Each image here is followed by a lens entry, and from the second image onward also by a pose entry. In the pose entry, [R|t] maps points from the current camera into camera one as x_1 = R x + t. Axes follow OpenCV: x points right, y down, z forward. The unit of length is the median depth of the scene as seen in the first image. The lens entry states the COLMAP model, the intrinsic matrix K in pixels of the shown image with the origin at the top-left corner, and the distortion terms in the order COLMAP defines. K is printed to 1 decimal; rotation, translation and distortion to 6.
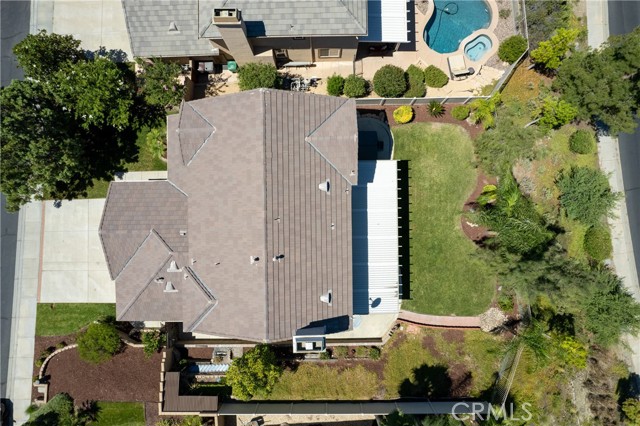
lens RADIAL K [[410.4, 0, 318.7], [0, 410.4, 216.1], [0, 0, 1]] dist [-0.036468, 0.023083]
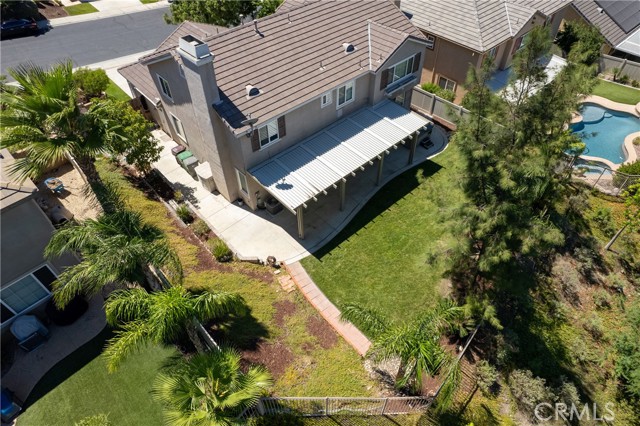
lens RADIAL K [[410.4, 0, 323.3], [0, 410.4, 215.6], [0, 0, 1]] dist [-0.036468, 0.023083]
pose [[0.664400, 0.554488, -0.501114, 0.567613], [-0.747370, 0.495818, -0.442270, 0.496656], [0.003228, 0.668362, 0.743829, 0.477283]]
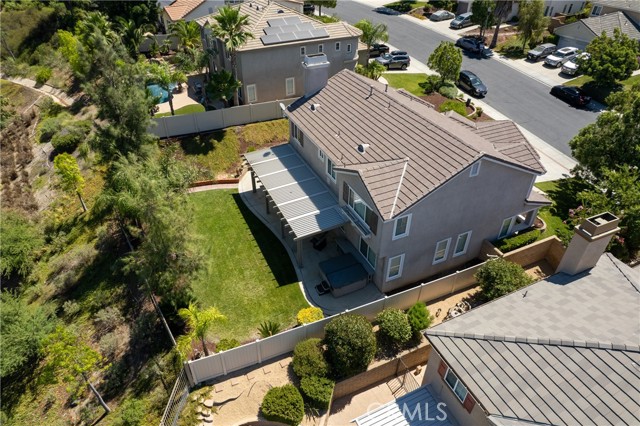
lens RADIAL K [[410.4, 0, 321.6], [0, 410.4, 211.9], [0, 0, 1]] dist [-0.036468, 0.023083]
pose [[-0.911272, 0.251513, -0.326075, 0.386320], [-0.411735, -0.541760, 0.732783, -0.694030], [0.007650, 0.802021, 0.597247, 0.469707]]
